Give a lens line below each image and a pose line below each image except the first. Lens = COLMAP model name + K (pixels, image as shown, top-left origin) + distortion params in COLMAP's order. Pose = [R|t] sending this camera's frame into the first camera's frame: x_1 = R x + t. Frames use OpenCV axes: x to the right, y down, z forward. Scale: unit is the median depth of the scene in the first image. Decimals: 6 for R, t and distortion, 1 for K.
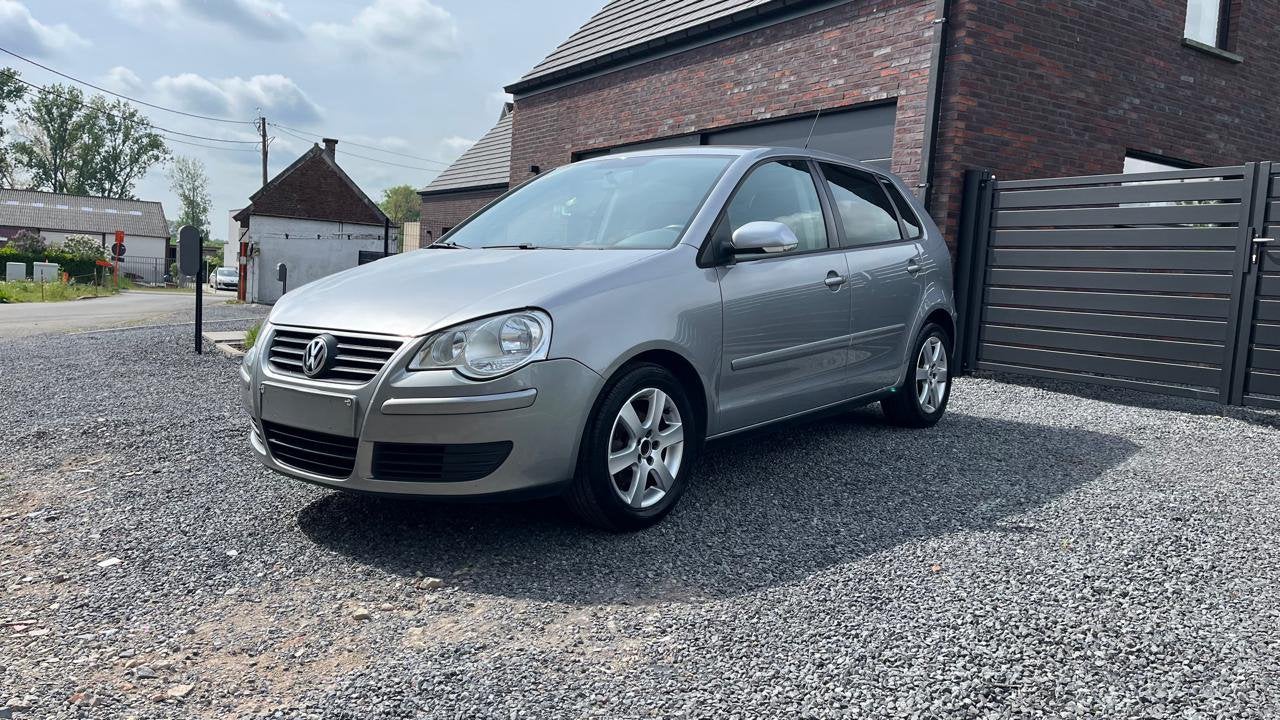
lens RADIAL K [[1014.0, 0, 616.9], [0, 1014.0, 346.4], [0, 0, 1]] dist [0.024574, -0.032576]
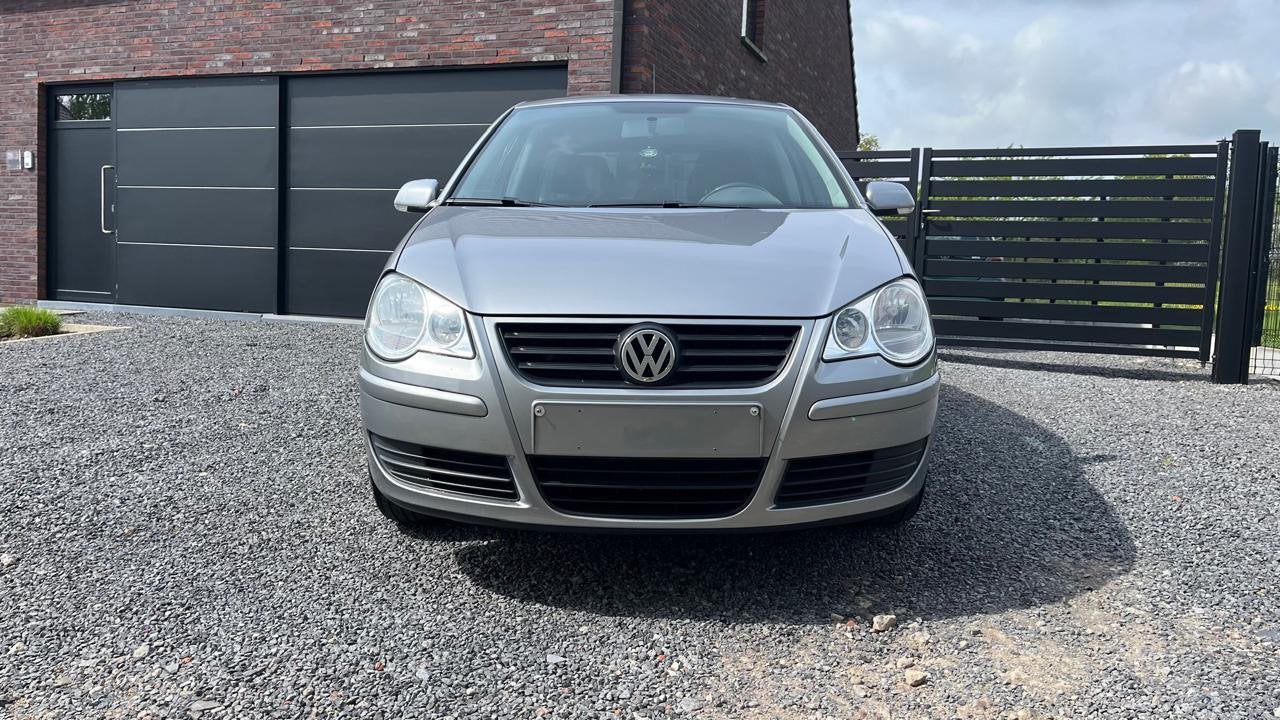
lens RADIAL K [[1014.0, 0, 639.0], [0, 1014.0, 355.8], [0, 0, 1]] dist [0.024574, -0.032576]
pose [[0.774580, -0.072397, 0.628319, -0.301410], [0.047157, 0.997273, 0.056774, -0.012177], [-0.630716, -0.014346, 0.775881, 0.181971]]
